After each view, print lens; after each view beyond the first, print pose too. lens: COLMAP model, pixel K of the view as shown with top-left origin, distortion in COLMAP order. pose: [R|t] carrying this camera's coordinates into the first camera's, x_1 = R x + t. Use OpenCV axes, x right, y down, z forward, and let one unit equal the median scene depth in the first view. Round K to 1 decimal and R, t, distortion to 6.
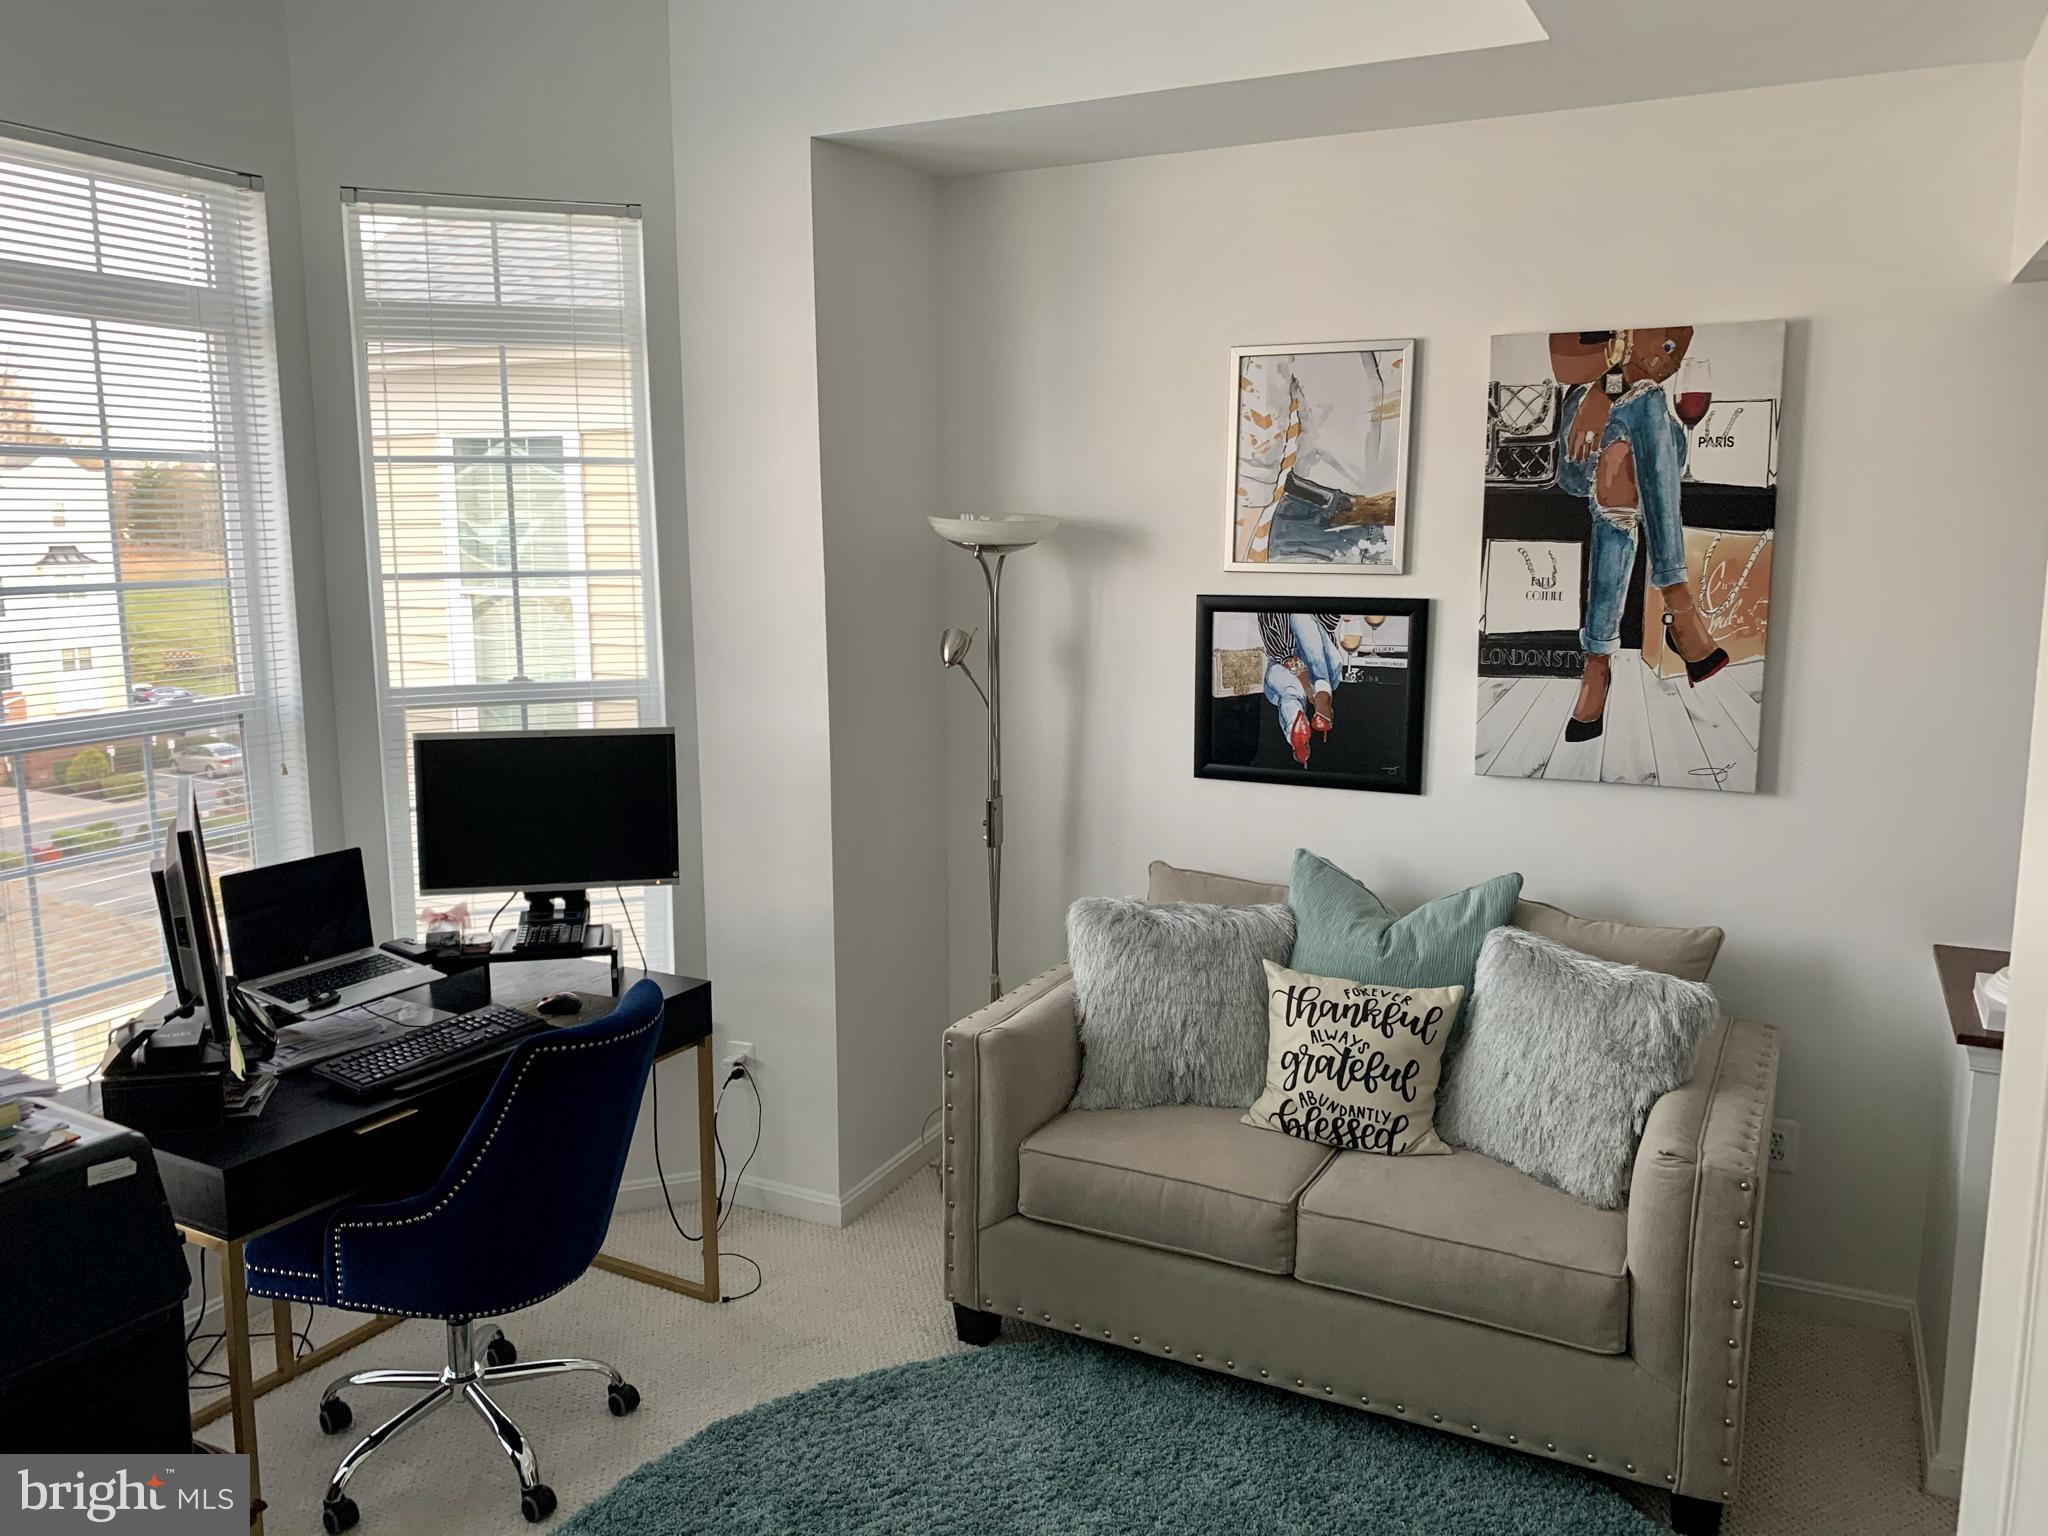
lens RADIAL K [[1565.4, 0, 1021.9], [0, 1565.4, 760.9], [0, 0, 1]] dist [0.018865, -0.016052]
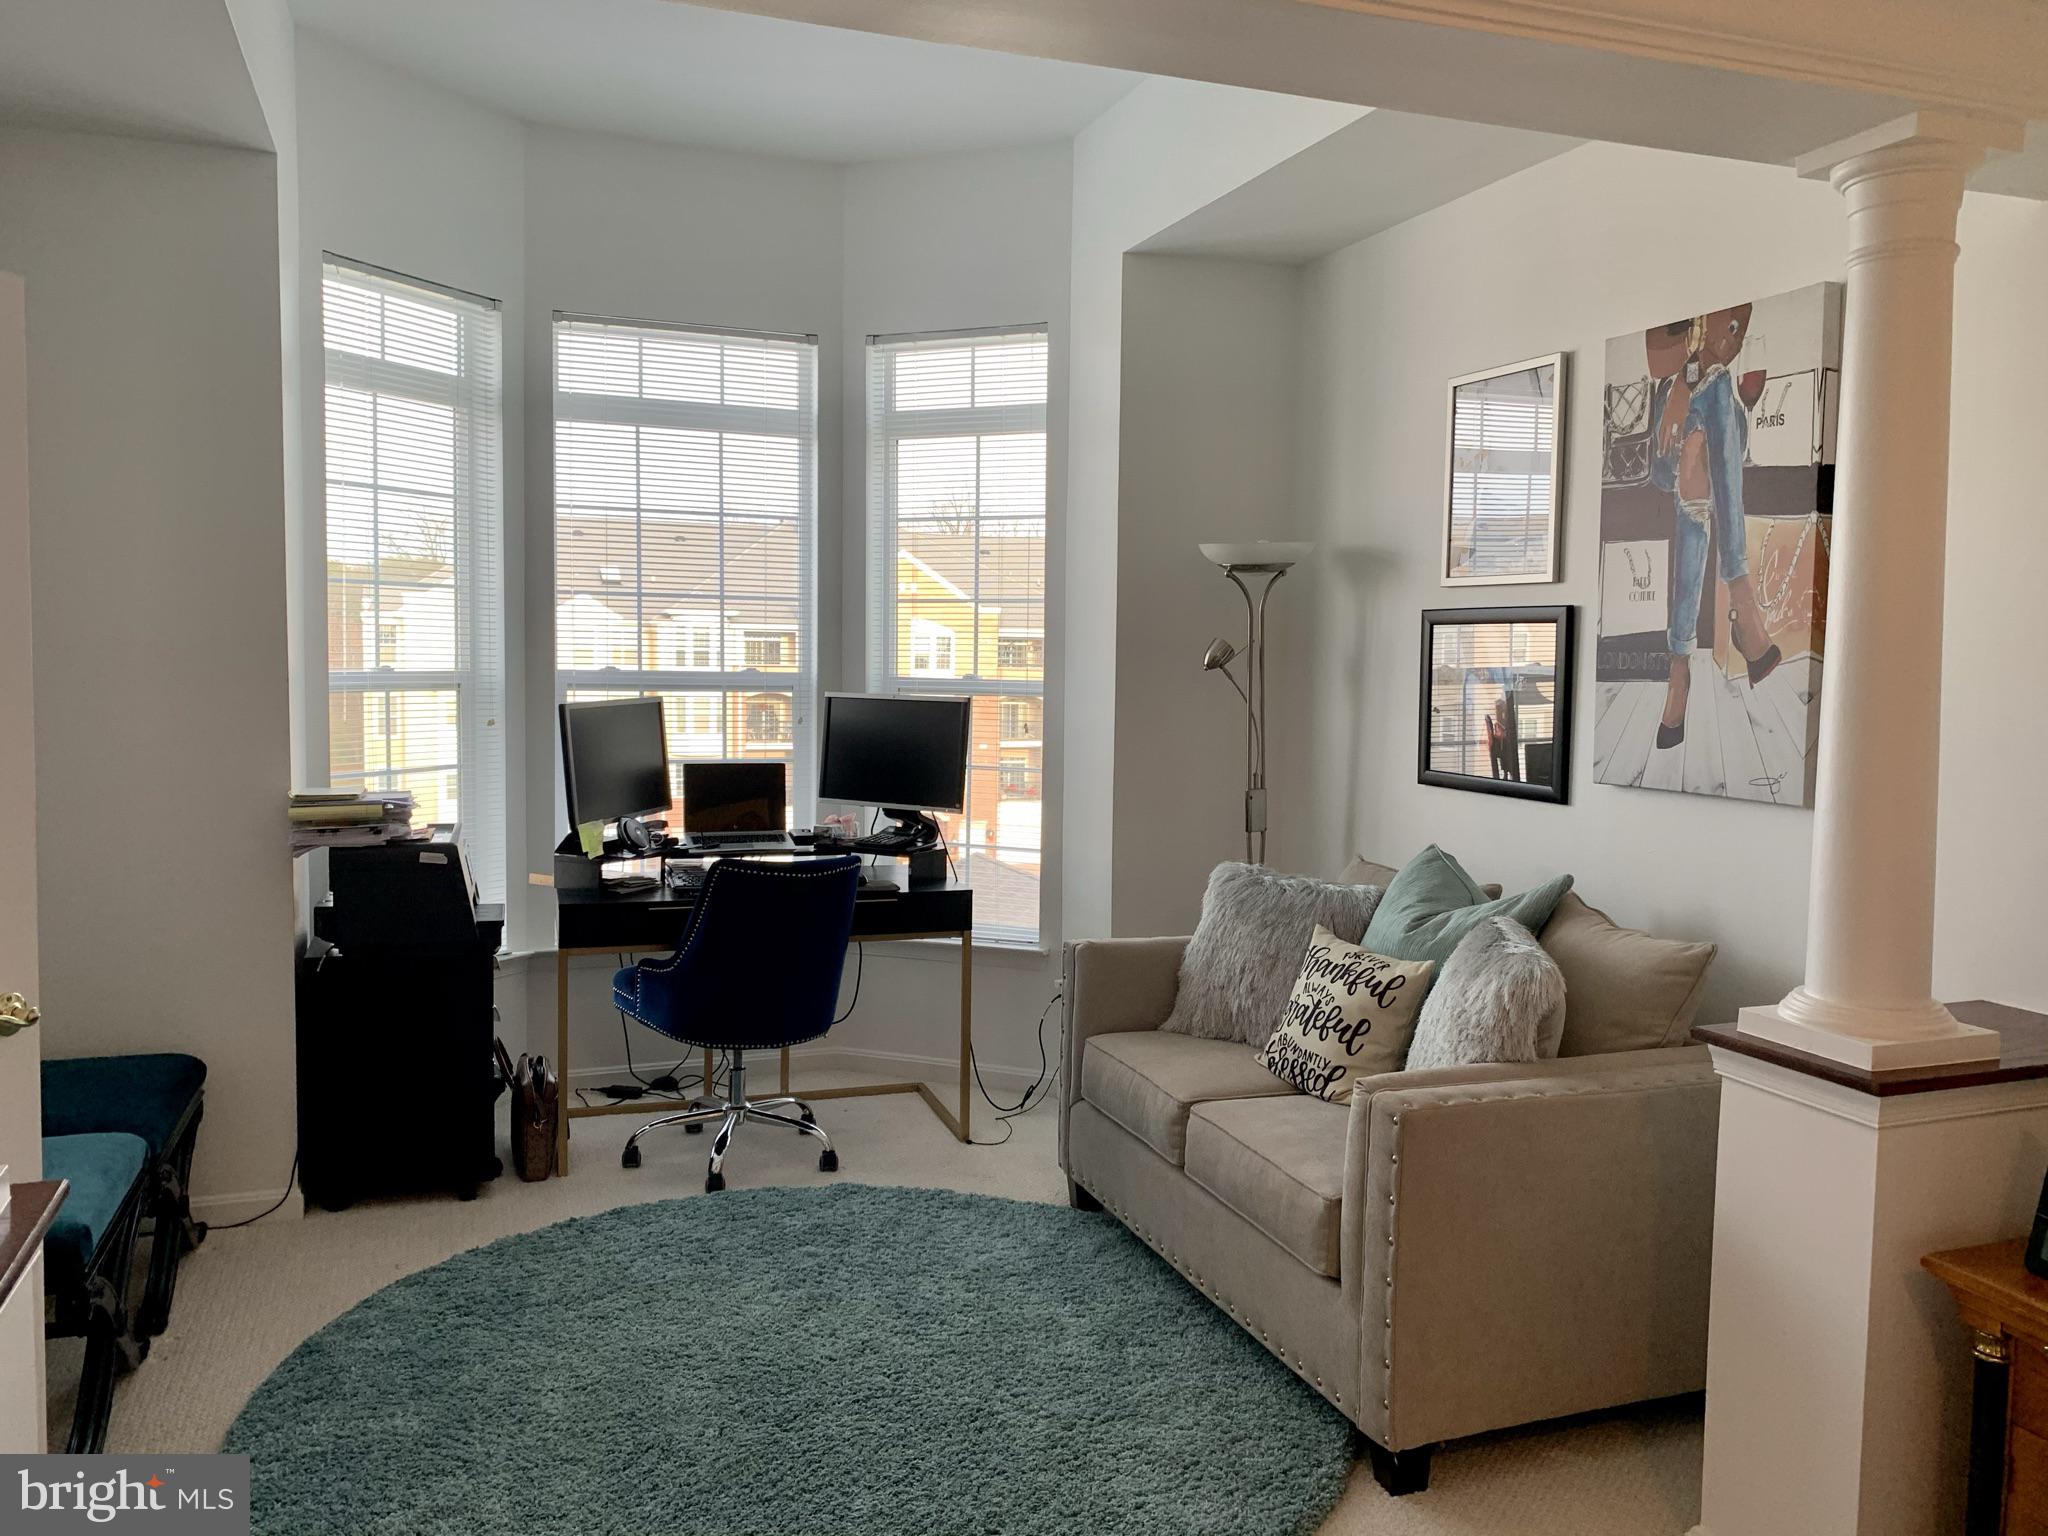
lens RADIAL K [[1565.4, 0, 1030.5], [0, 1565.4, 764.0], [0, 0, 1]] dist [0.018865, -0.016052]
pose [[0.737034, 0.061452, -0.673056, 0.745017], [-0.121915, 0.991610, -0.042966, 0.088714], [0.664769, 0.113723, 0.738342, 0.048648]]
